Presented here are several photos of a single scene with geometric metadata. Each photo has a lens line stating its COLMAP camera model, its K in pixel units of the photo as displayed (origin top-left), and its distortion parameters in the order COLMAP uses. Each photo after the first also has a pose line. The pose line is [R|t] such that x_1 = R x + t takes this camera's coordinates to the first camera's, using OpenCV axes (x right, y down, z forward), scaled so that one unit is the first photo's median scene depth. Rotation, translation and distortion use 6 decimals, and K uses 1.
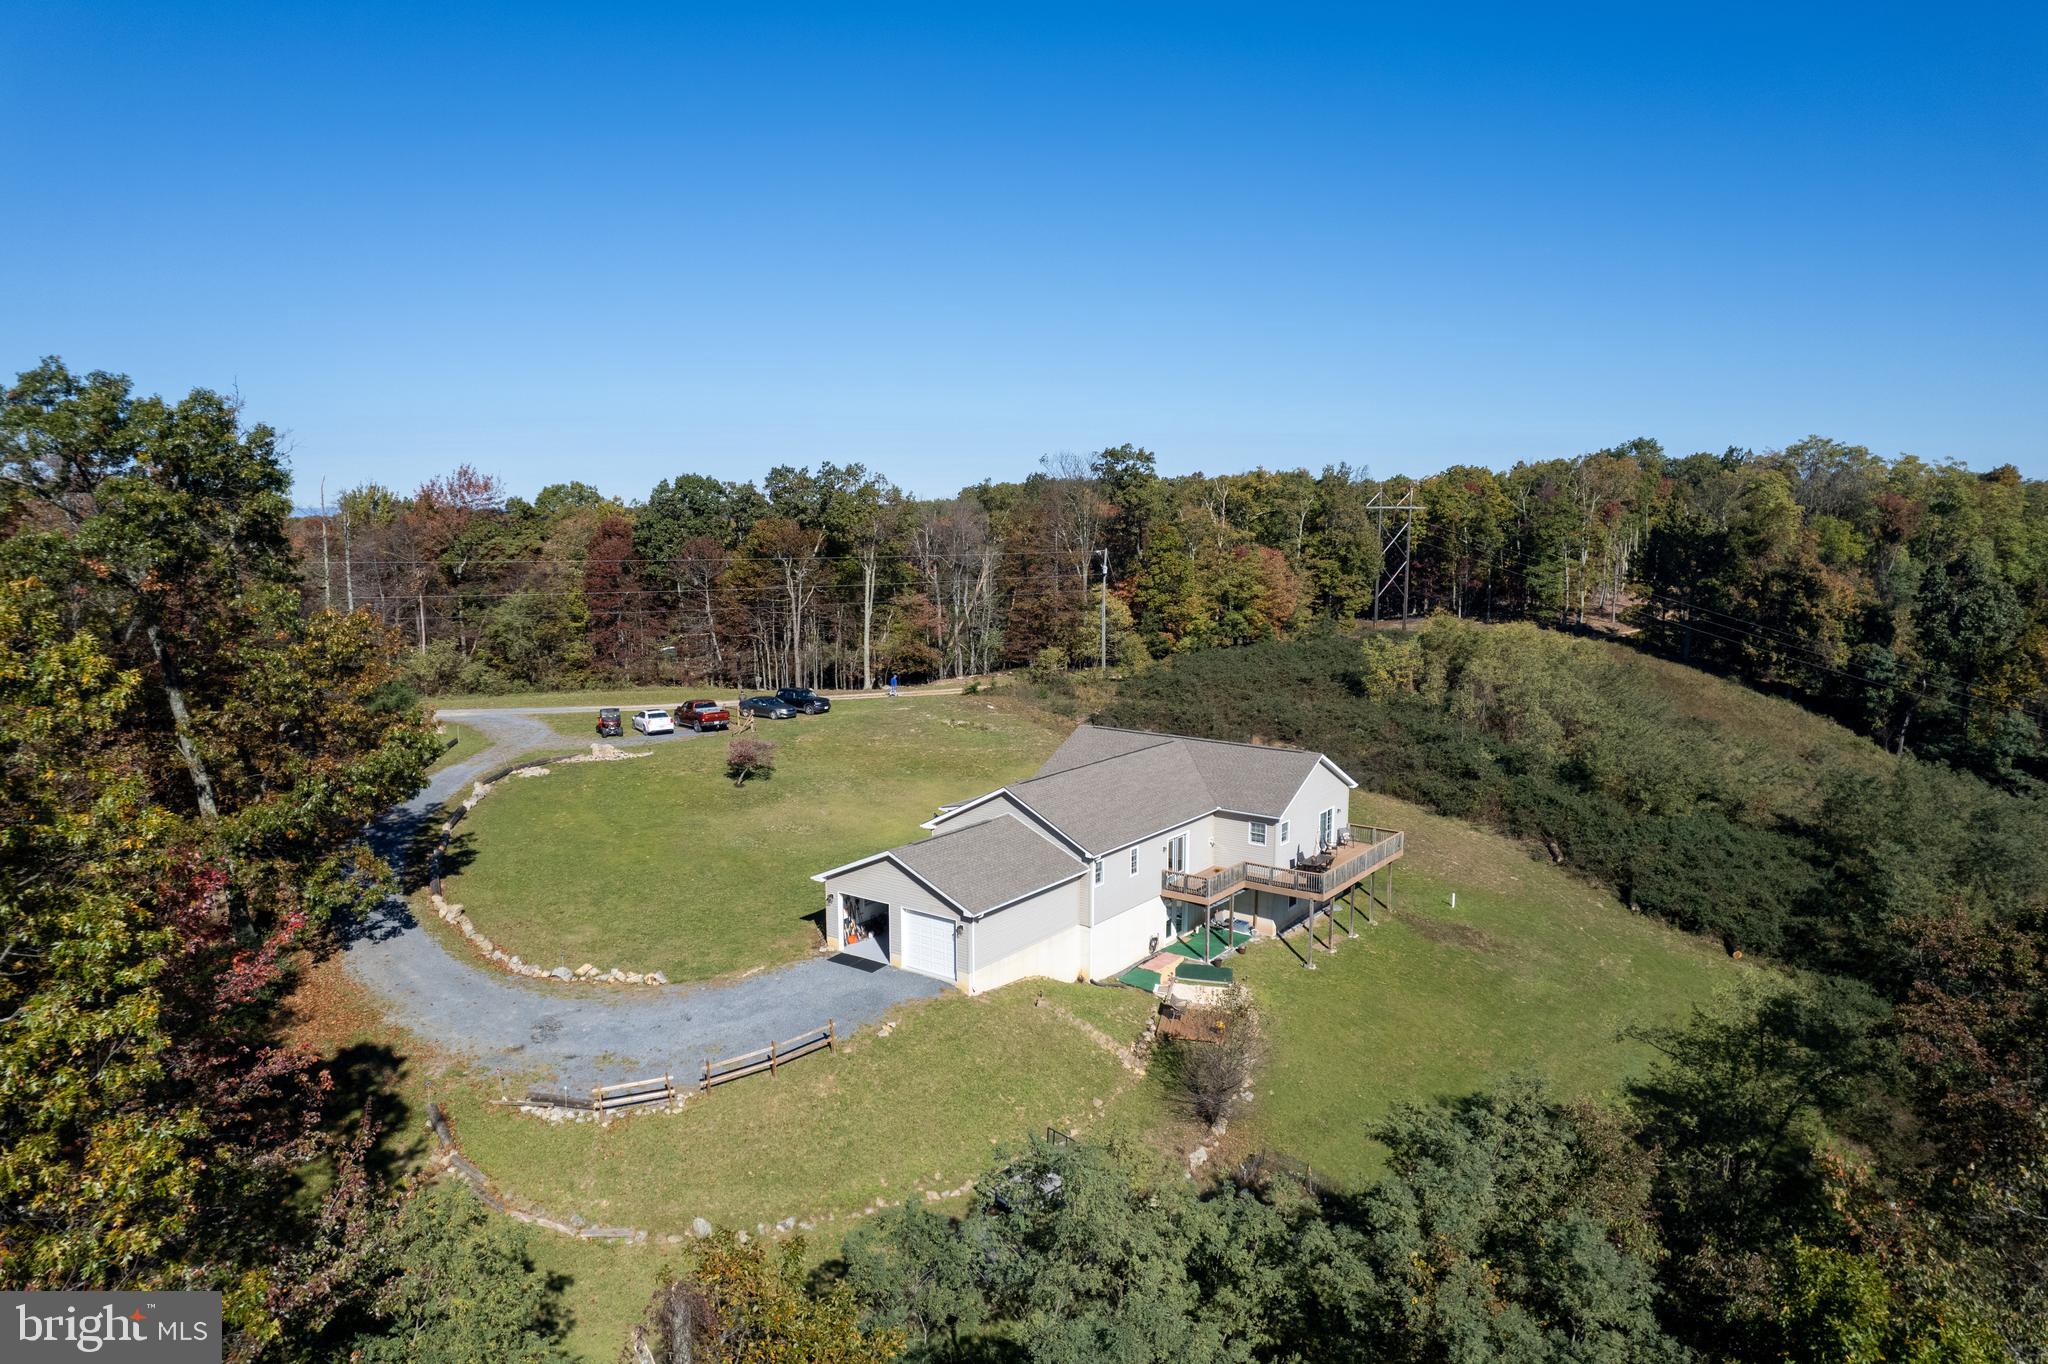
lens RADIAL K [[1308.9, 0, 1024.0], [0, 1308.9, 682.0], [0, 0, 1]] dist [-0.078155, 0.070422]
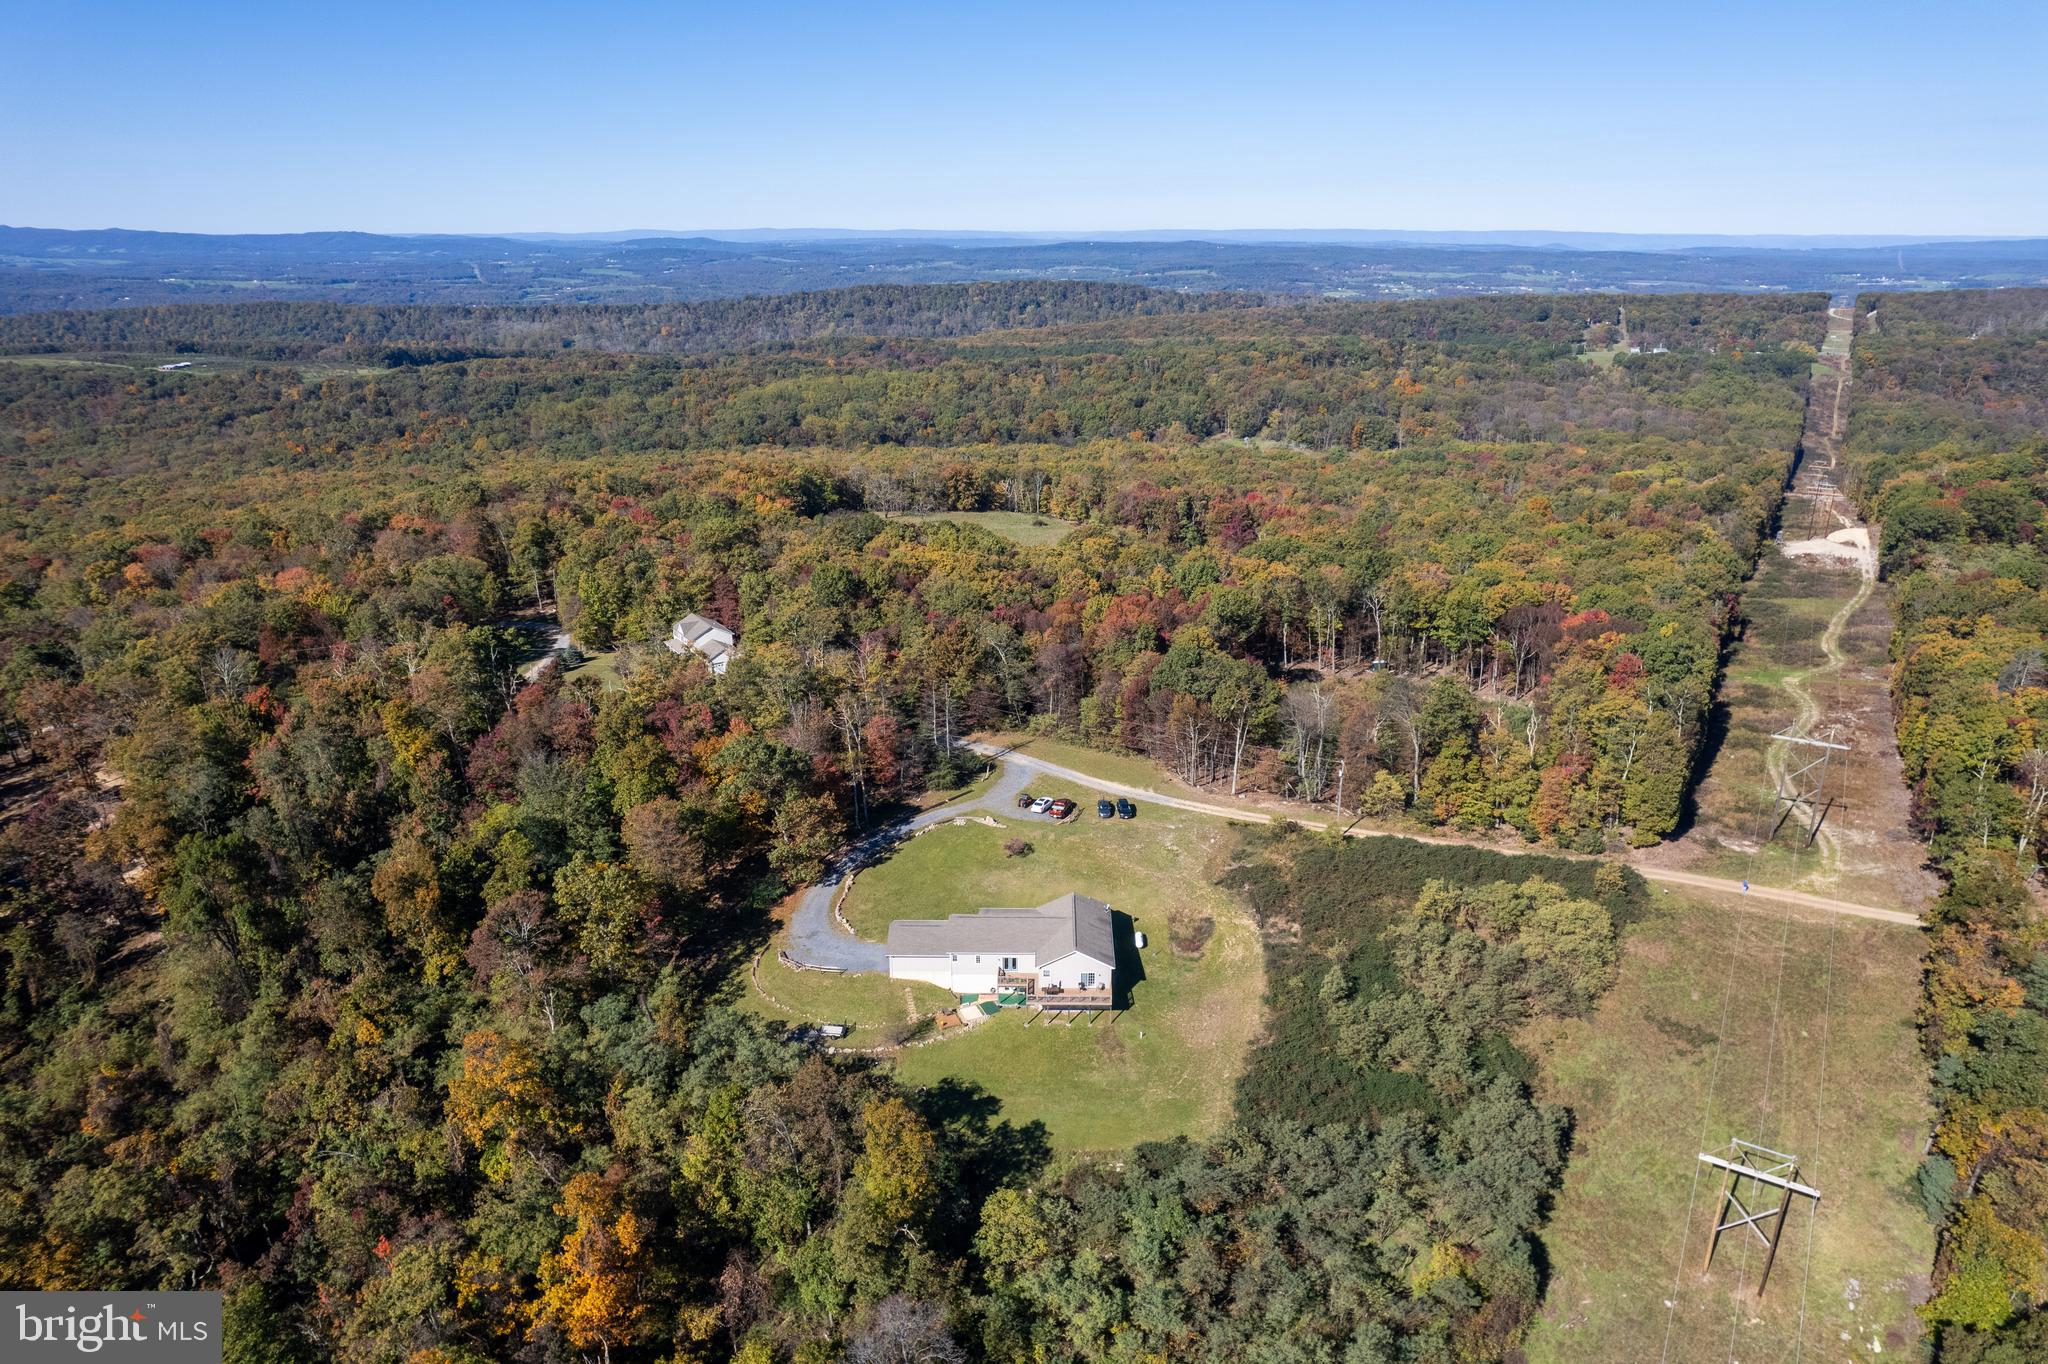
lens RADIAL K [[1302.2, 0, 1031.2], [0, 1302.2, 689.4], [0, 0, 1]] dist [-0.062891, 0.051928]
pose [[0.582112, 0.271251, -0.766530, 2.102311], [-0.107589, 0.960121, 0.258053, -1.133077], [0.805959, -0.067746, 0.588082, -0.488108]]
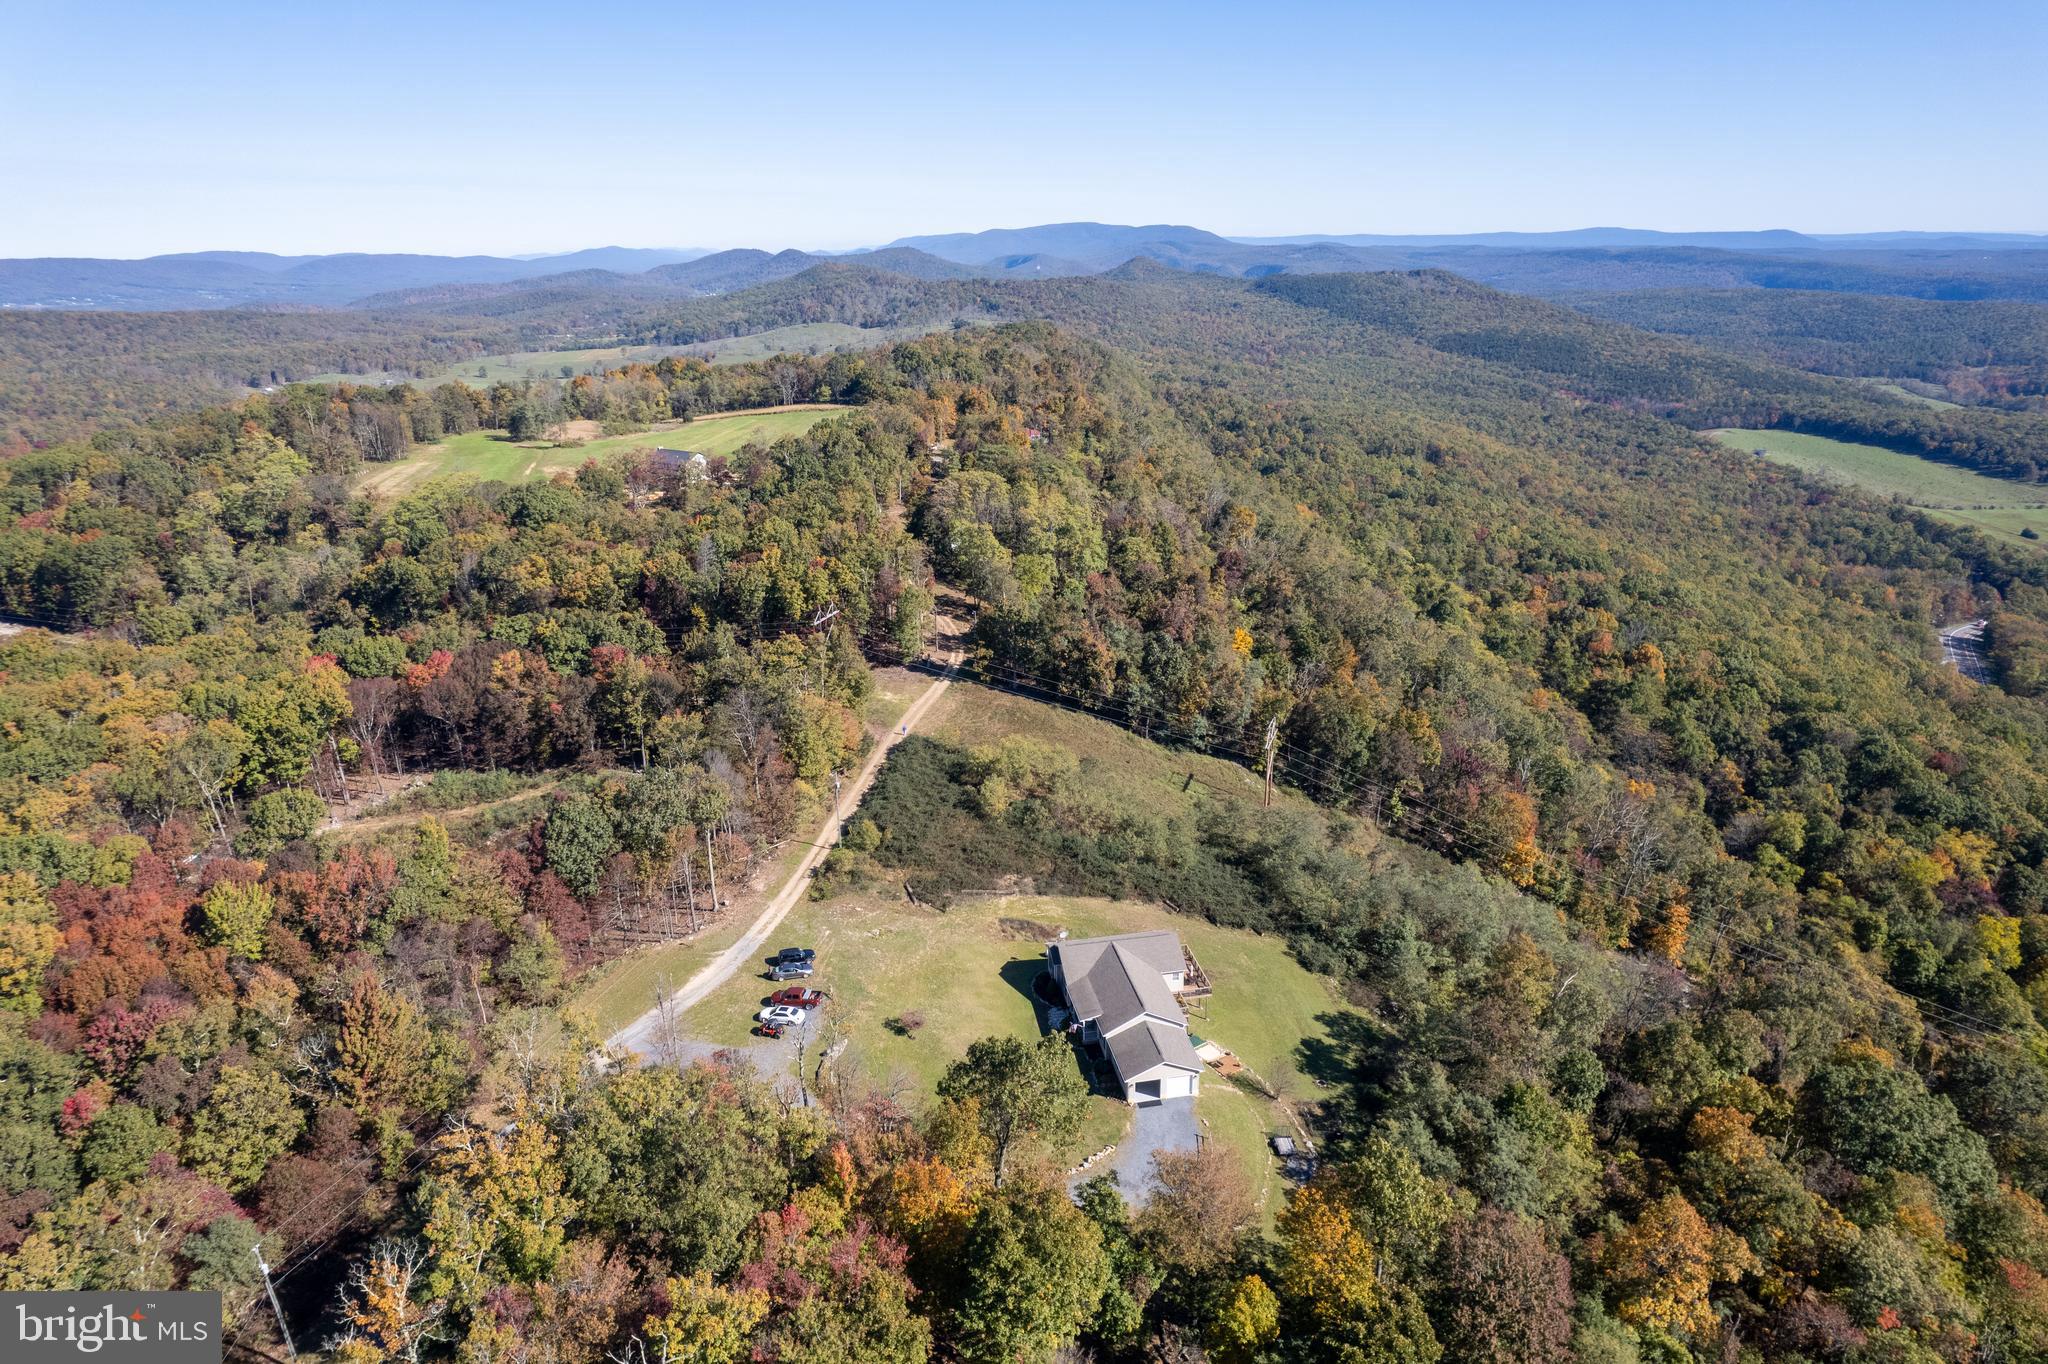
lens RADIAL K [[1308.9, 0, 1024.0], [0, 1308.9, 682.0], [0, 0, 1]] dist [-0.078155, 0.070422]
pose [[0.685342, -0.249231, 0.684244, -1.687383], [0.114452, 0.964797, 0.236786, -1.122325], [-0.719171, -0.083966, 0.689741, -0.483986]]
